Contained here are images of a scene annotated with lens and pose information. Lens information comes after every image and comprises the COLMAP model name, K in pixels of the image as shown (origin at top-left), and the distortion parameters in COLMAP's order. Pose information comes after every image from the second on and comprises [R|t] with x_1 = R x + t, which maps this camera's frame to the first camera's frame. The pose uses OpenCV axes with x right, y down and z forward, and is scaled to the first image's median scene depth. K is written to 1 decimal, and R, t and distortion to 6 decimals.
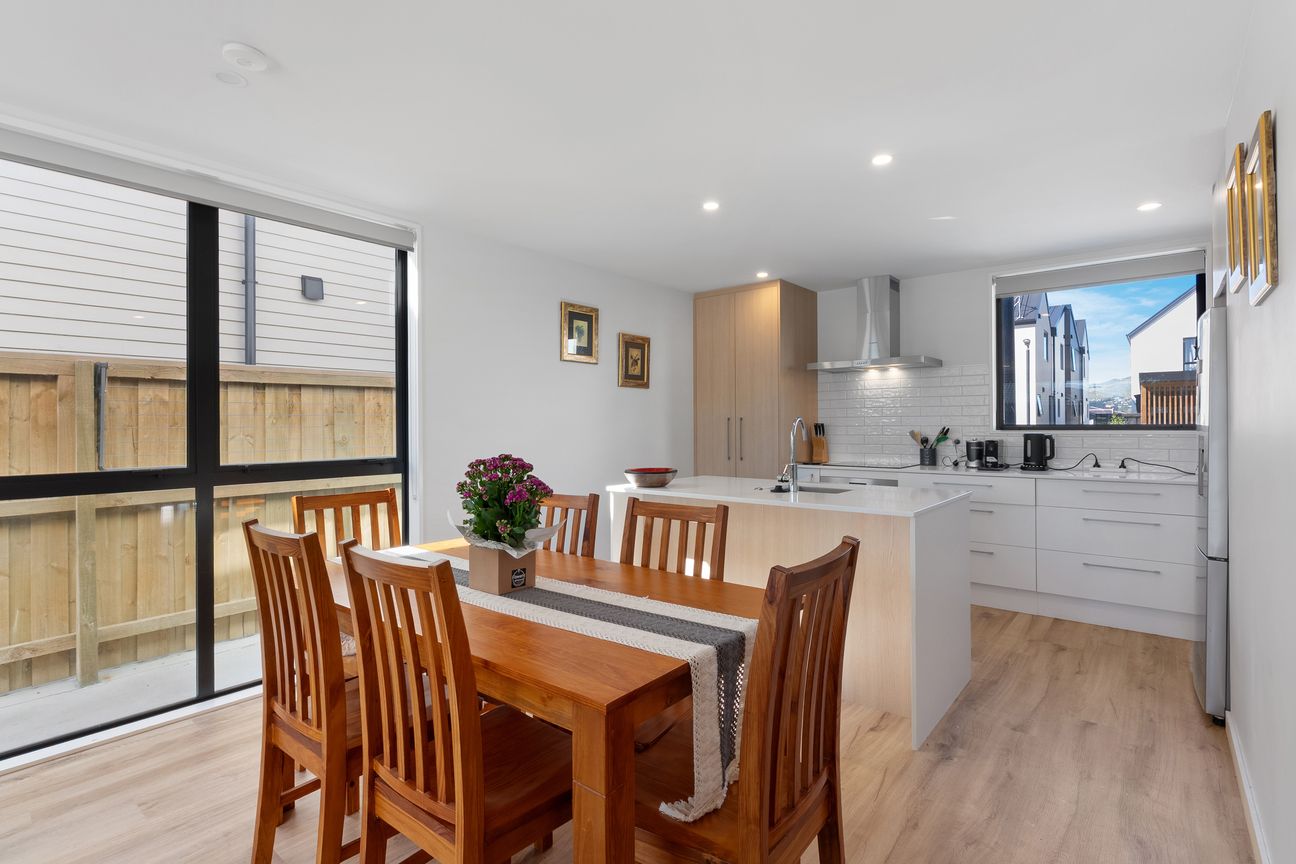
lens RADIAL K [[620.2, 0, 643.8], [0, 620.2, 425.5], [0, 0, 1]] dist [-0.000296, 0.000069]
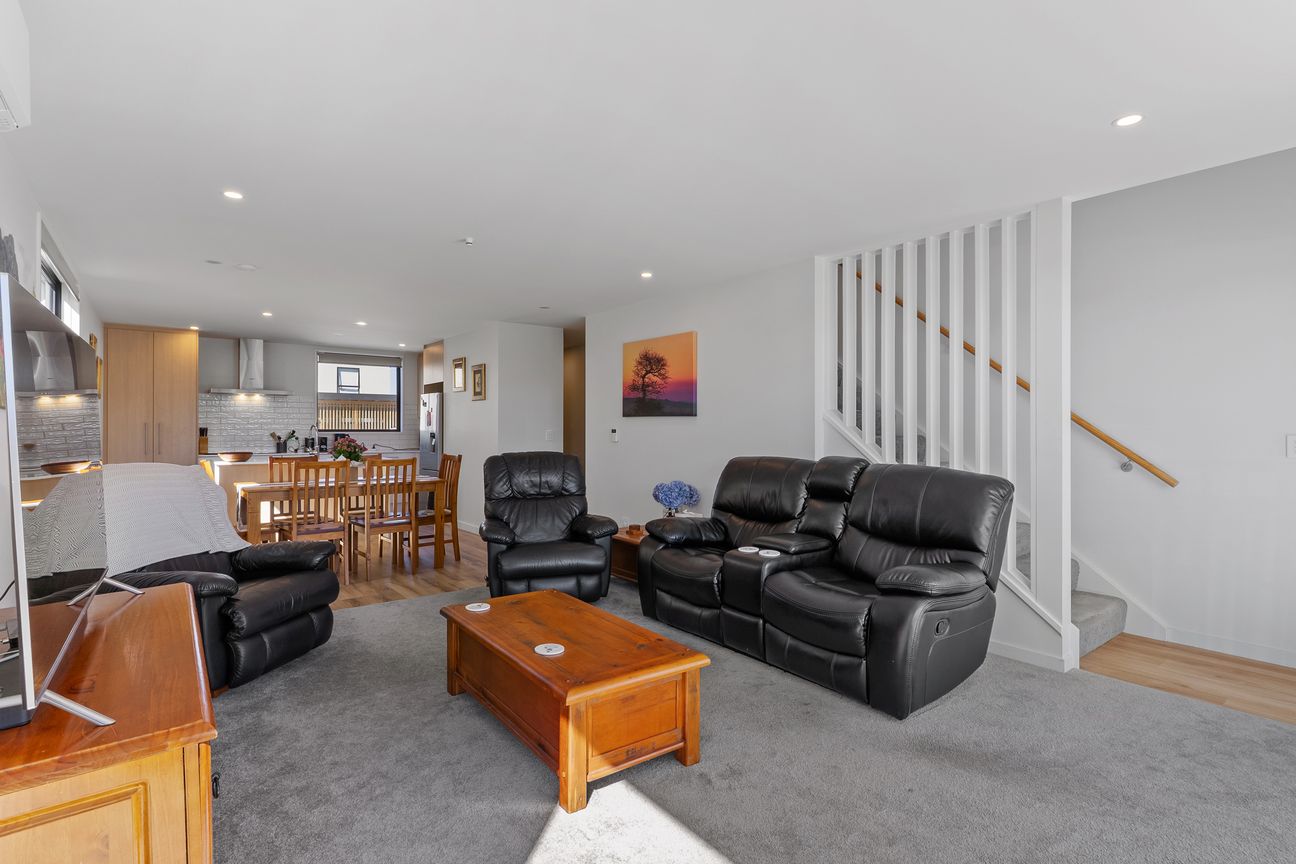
lens RADIAL K [[620.2, 0, 642.4], [0, 620.2, 432.7], [0, 0, 1]] dist [-0.000296, 0.000069]
pose [[0.223100, 0.002405, 0.974793, -1.013027], [-0.003528, 0.999992, -0.001660, 0.008707], [-0.974789, -0.003069, 0.223107, -0.380443]]
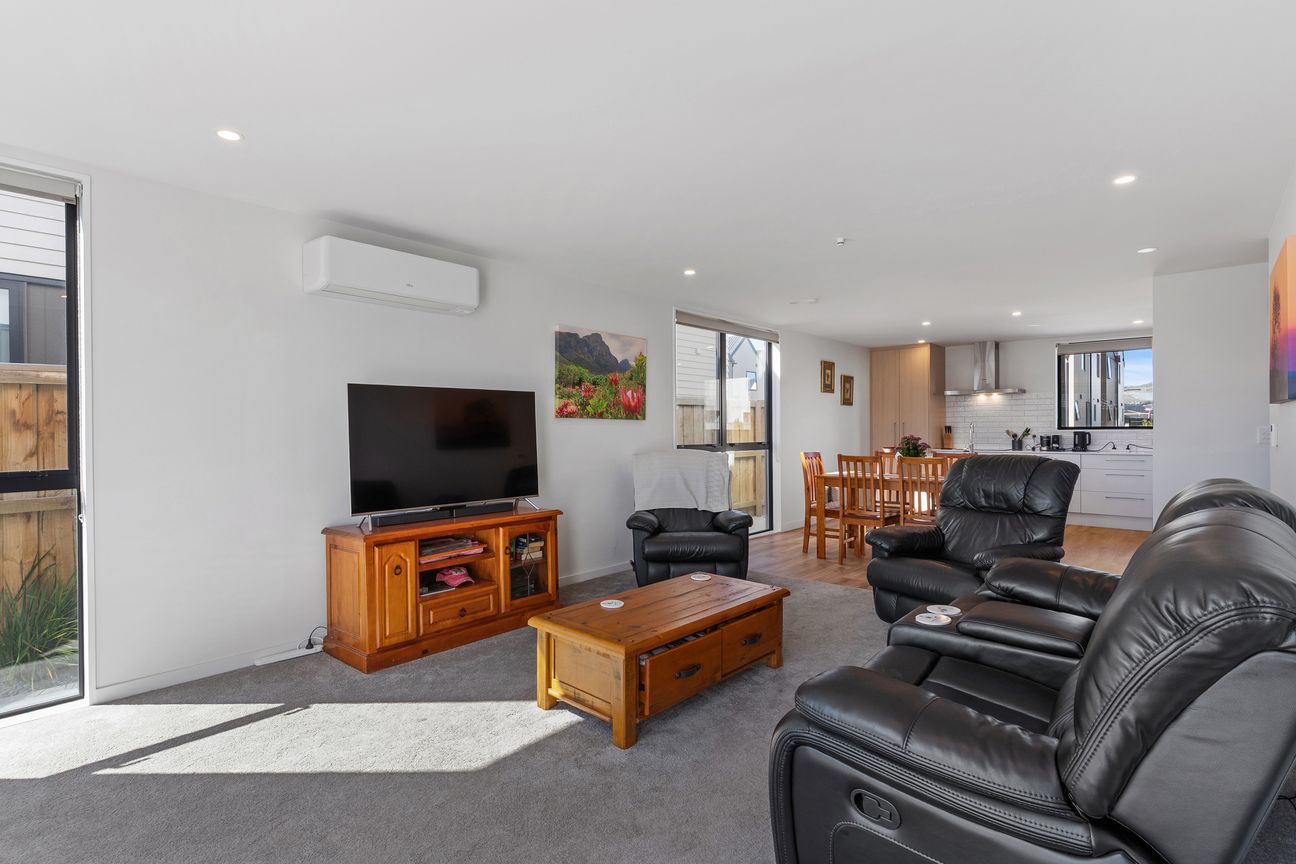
lens RADIAL K [[620.2, 0, 646.1], [0, 620.2, 433.3], [0, 0, 1]] dist [-0.000296, 0.000069]
pose [[0.999311, 0.002004, -0.037049, -0.522599], [-0.001704, 0.999966, 0.008129, 0.005557], [0.037064, -0.008061, 0.999280, -0.788169]]
